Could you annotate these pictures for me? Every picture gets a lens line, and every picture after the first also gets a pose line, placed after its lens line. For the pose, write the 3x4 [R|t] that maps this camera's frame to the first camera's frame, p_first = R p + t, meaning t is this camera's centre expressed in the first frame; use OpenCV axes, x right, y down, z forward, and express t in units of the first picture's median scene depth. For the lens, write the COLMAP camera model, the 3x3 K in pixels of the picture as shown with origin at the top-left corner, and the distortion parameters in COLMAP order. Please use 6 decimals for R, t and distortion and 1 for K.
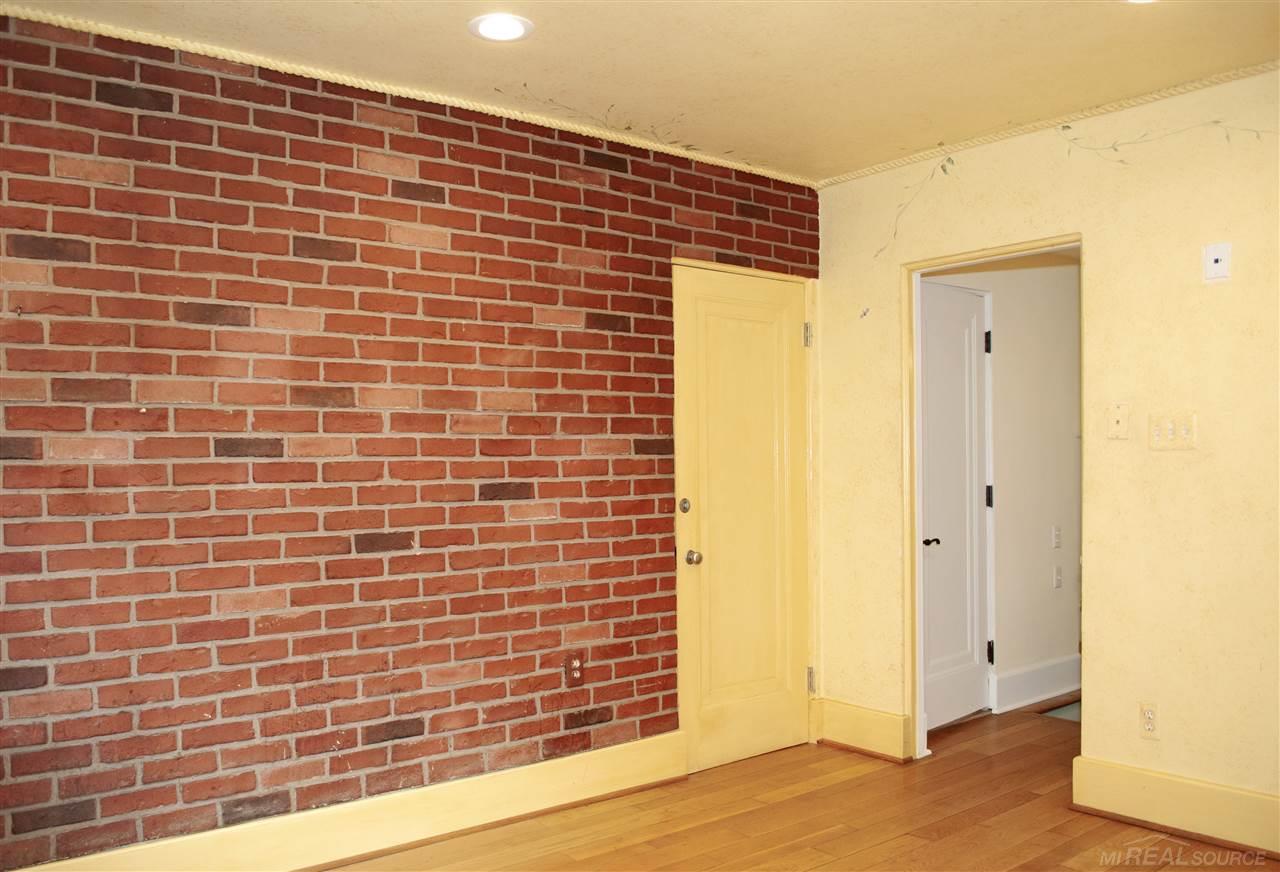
lens RADIAL K [[1049.6, 0, 640.0], [0, 1049.6, 436.0], [0, 0, 1]] dist [-0.074168, 0.001984]
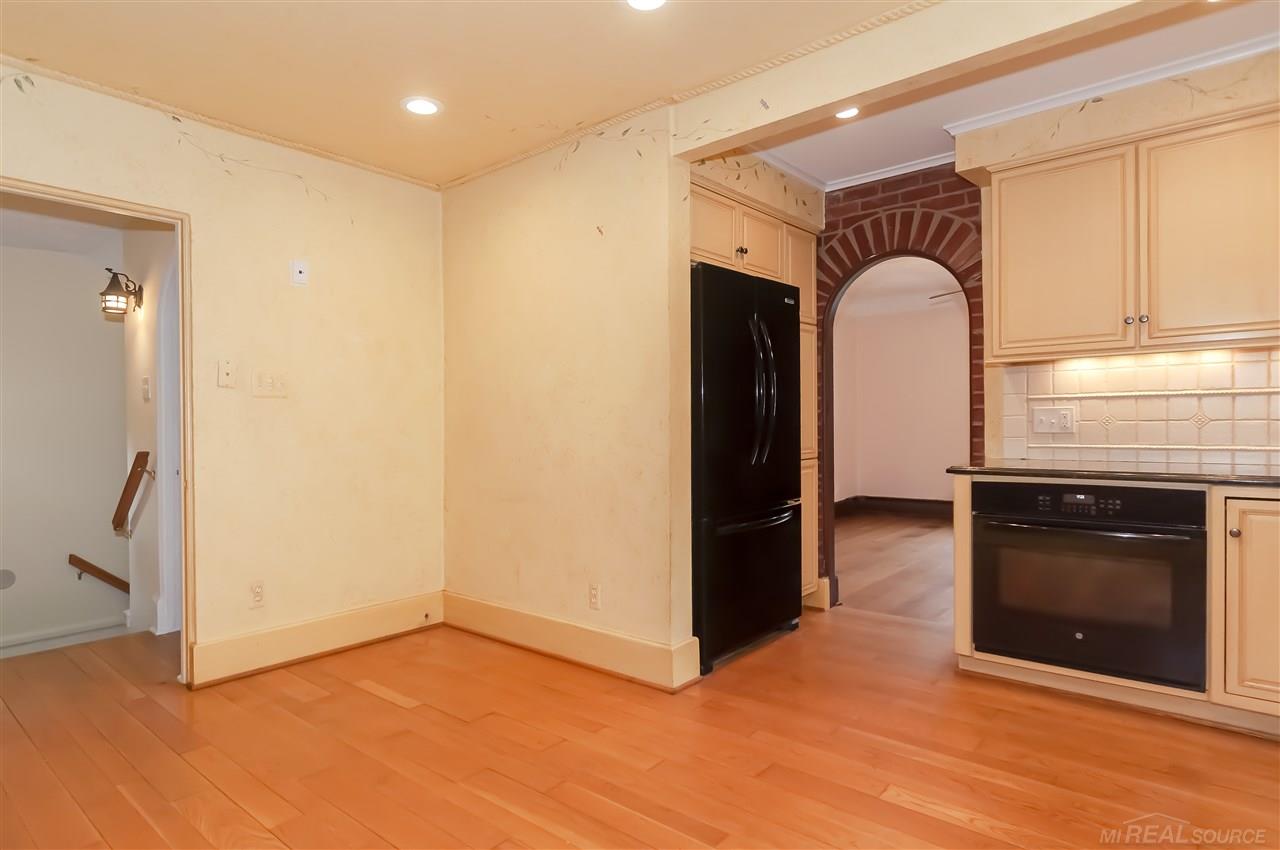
lens RADIAL K [[707.7, 0, 640.0], [0, 707.7, 425.0], [0, 0, 1]] dist [0.000016, 0.000008]
pose [[-0.193278, 0.007720, 0.981114, -1.006711], [-0.019147, 0.999749, -0.011638, 0.104055], [-0.980957, -0.021035, -0.193082, 1.314907]]
